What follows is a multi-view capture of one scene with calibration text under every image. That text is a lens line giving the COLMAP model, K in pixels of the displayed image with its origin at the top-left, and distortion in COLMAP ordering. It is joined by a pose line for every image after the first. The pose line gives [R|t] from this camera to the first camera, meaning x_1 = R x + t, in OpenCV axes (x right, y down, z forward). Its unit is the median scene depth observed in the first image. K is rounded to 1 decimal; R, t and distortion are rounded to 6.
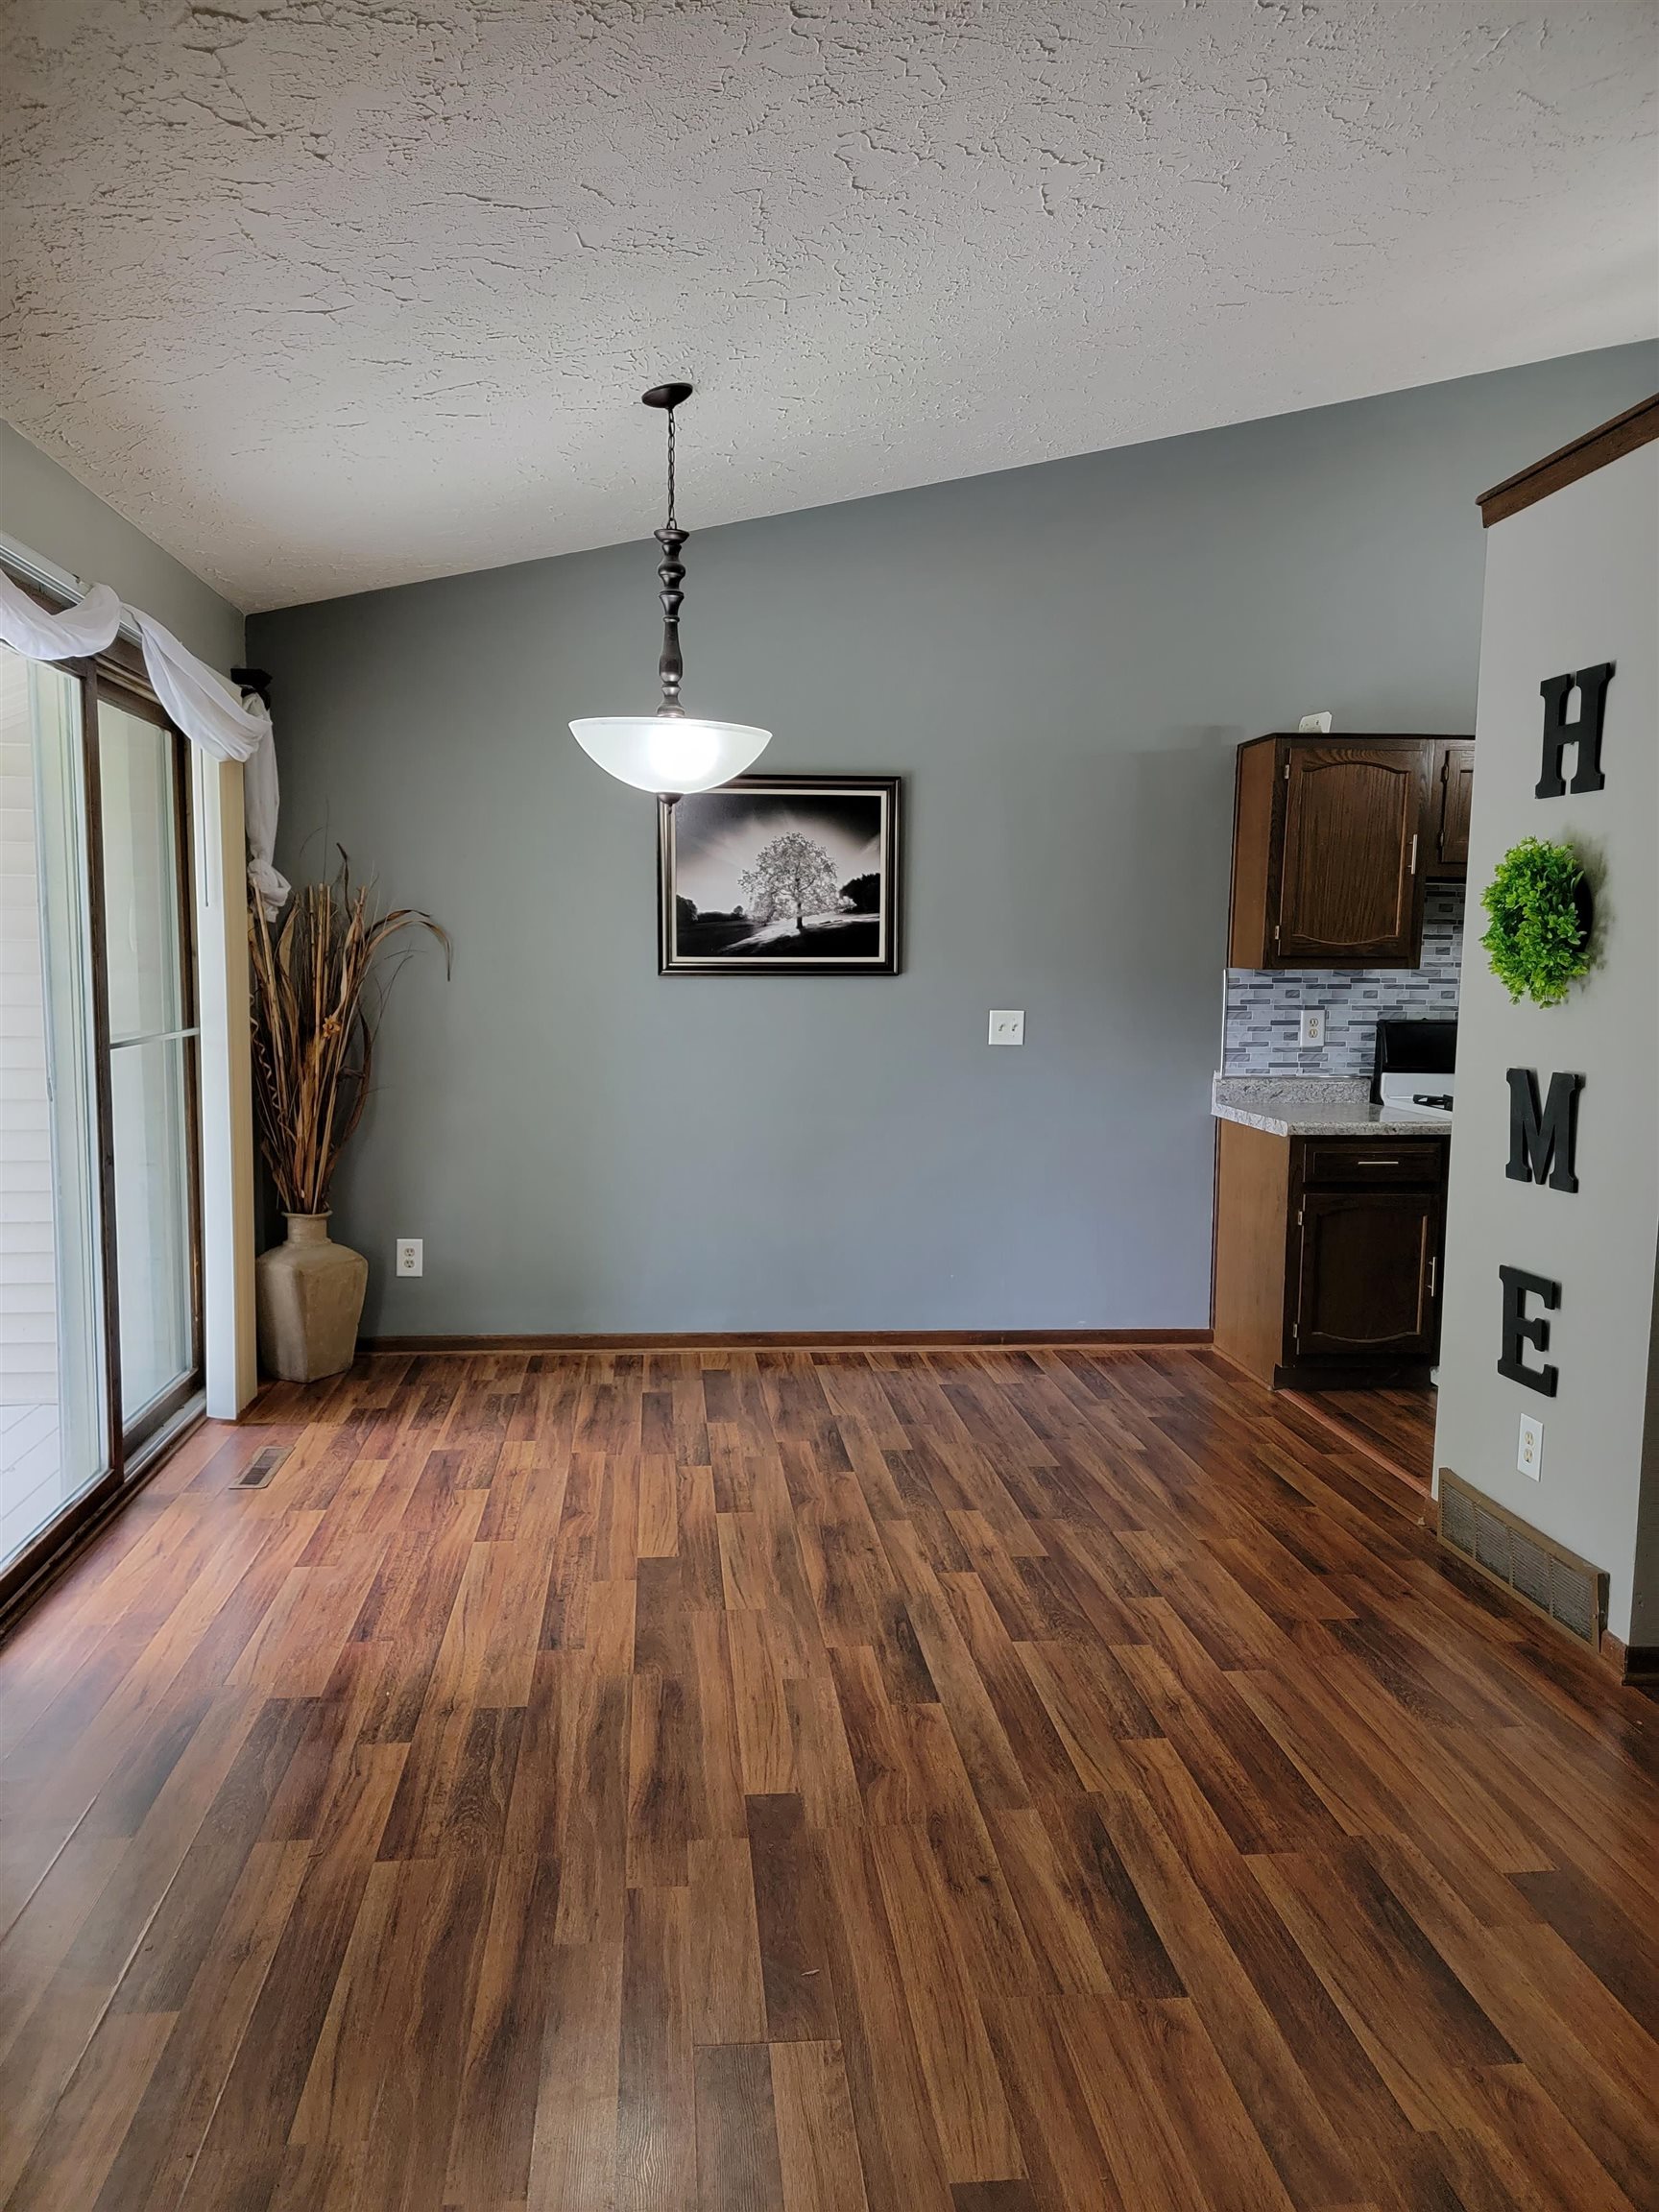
lens RADIAL K [[1536.1, 0, 822.9], [0, 1536.1, 1112.8], [0, 0, 1]] dist [0.070399, -0.004861]
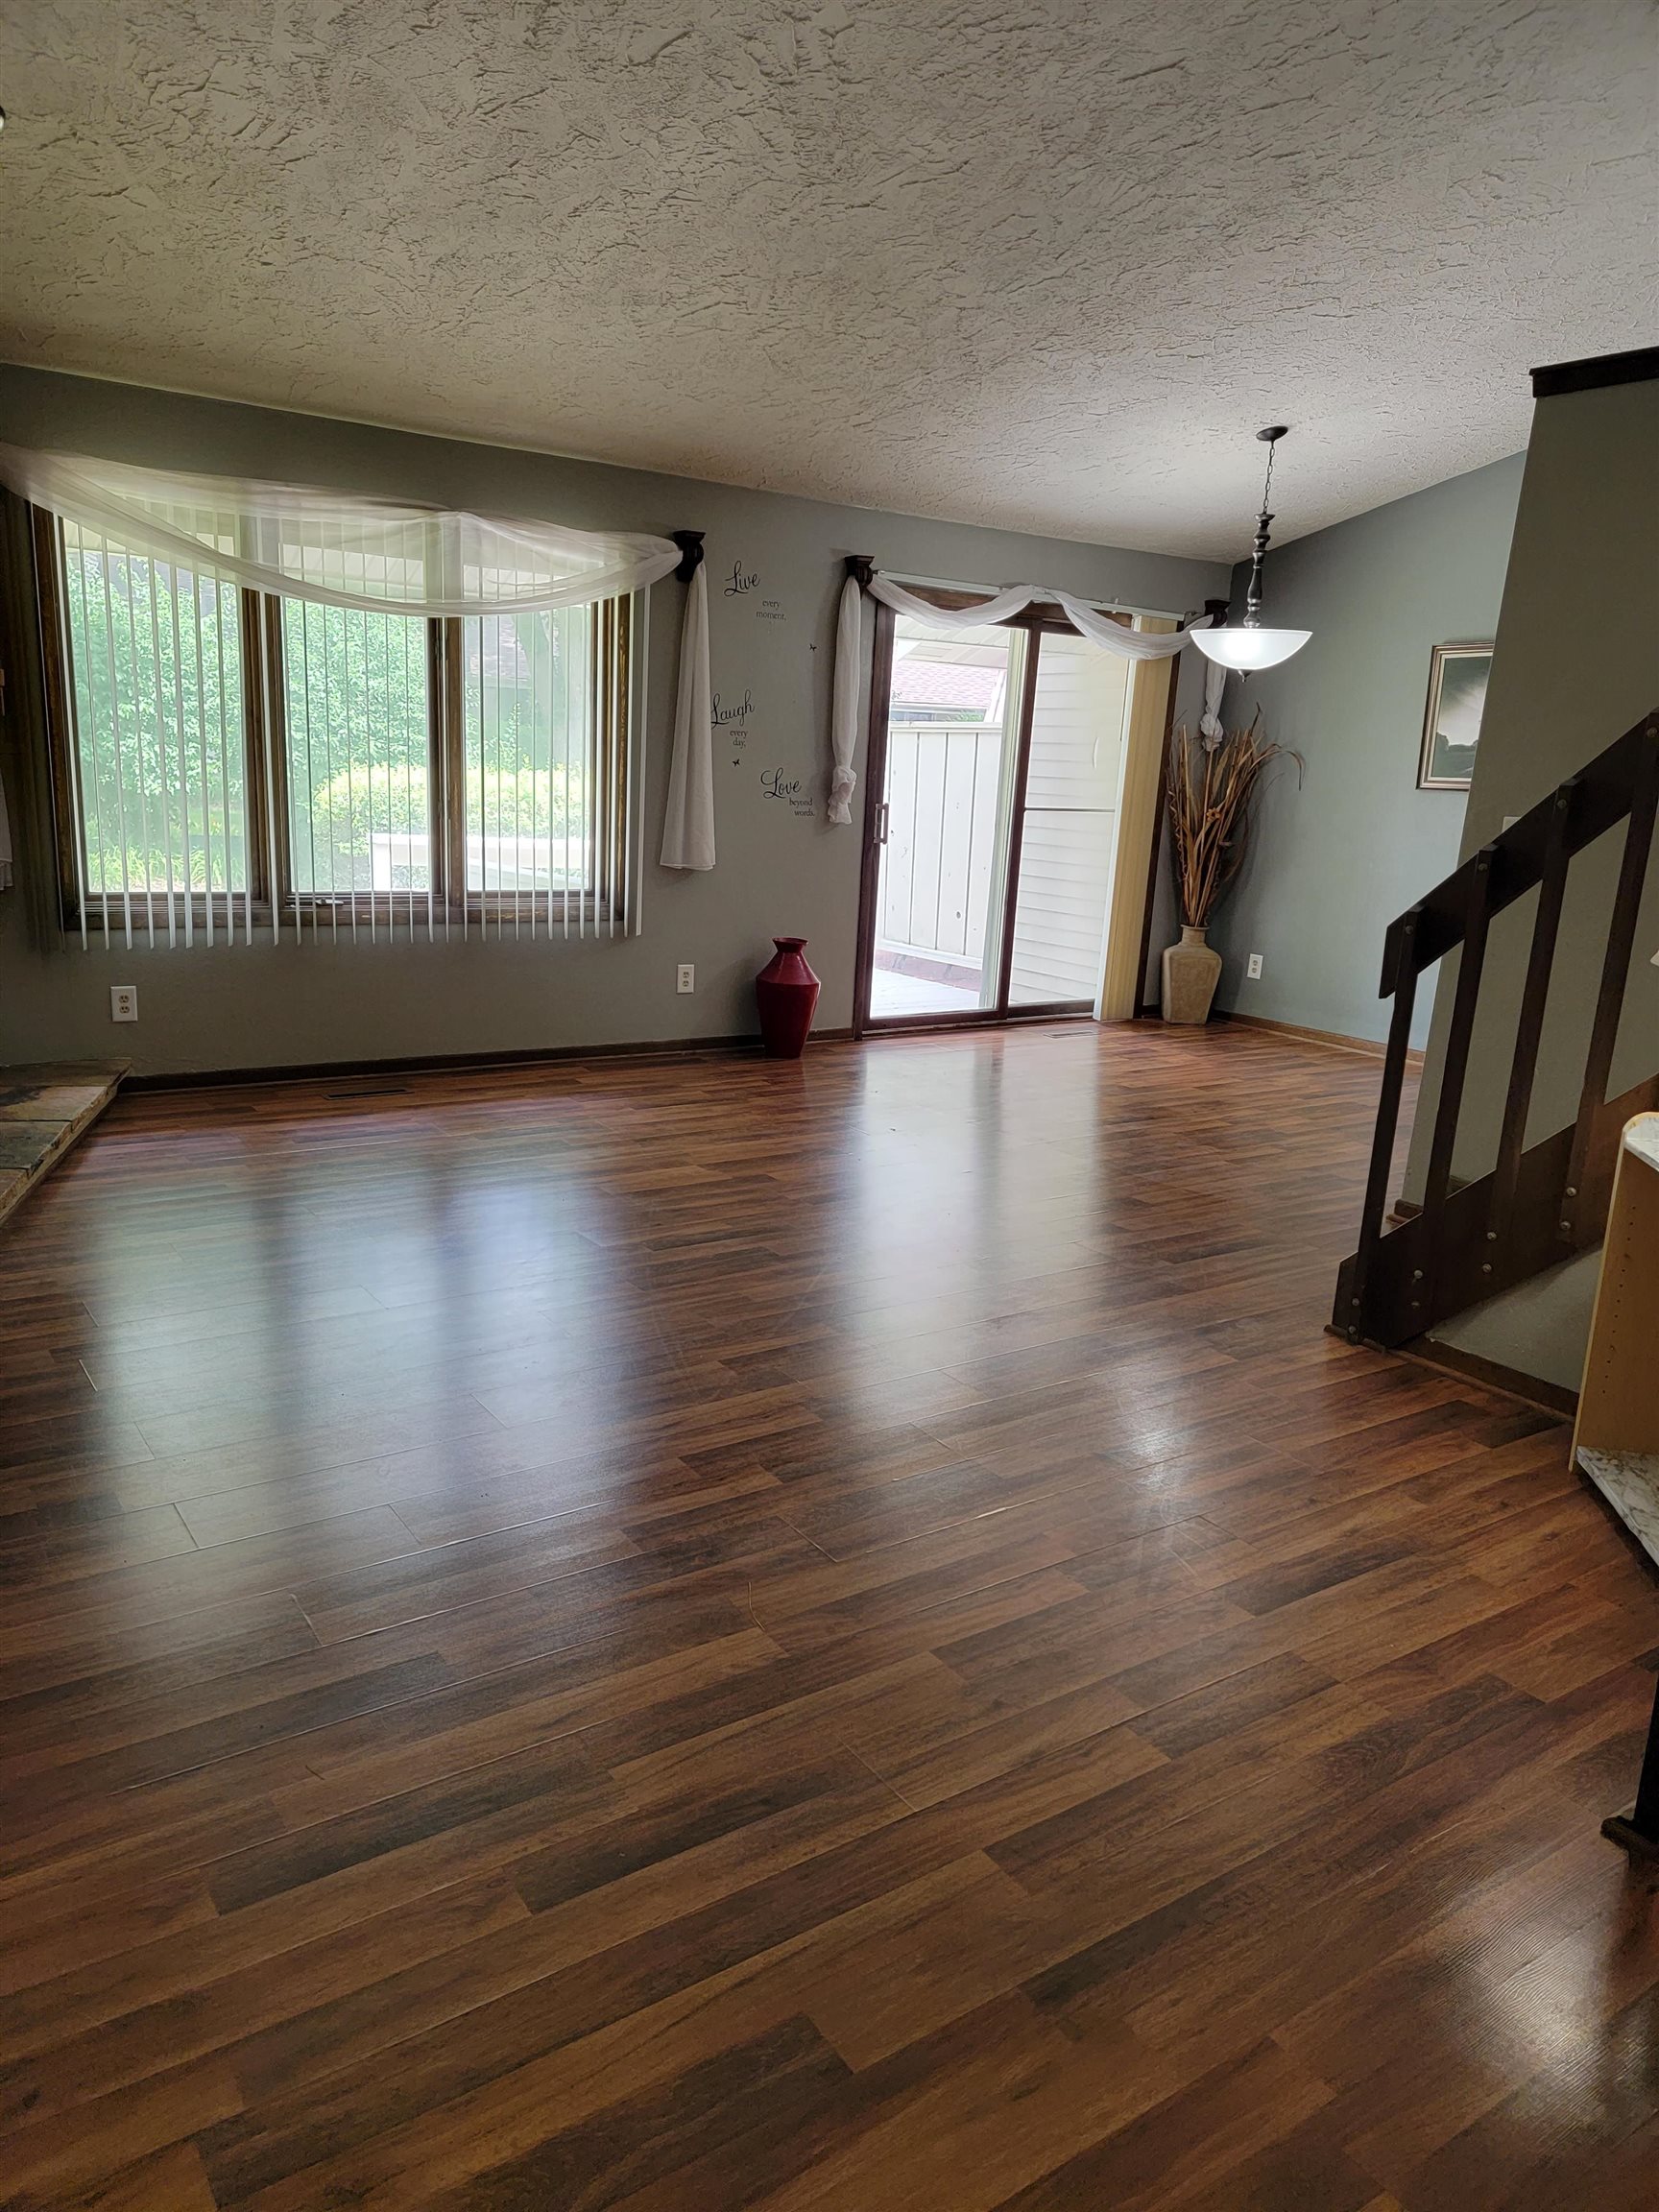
lens RADIAL K [[1536.1, 0, 822.9], [0, 1536.1, 1112.8], [0, 0, 1]] dist [0.070399, -0.004861]
pose [[0.491964, 0.204983, -0.846140, 0.953395], [-0.126430, 0.978406, 0.163516, 0.038695], [0.861387, 0.026534, 0.507256, -0.208078]]
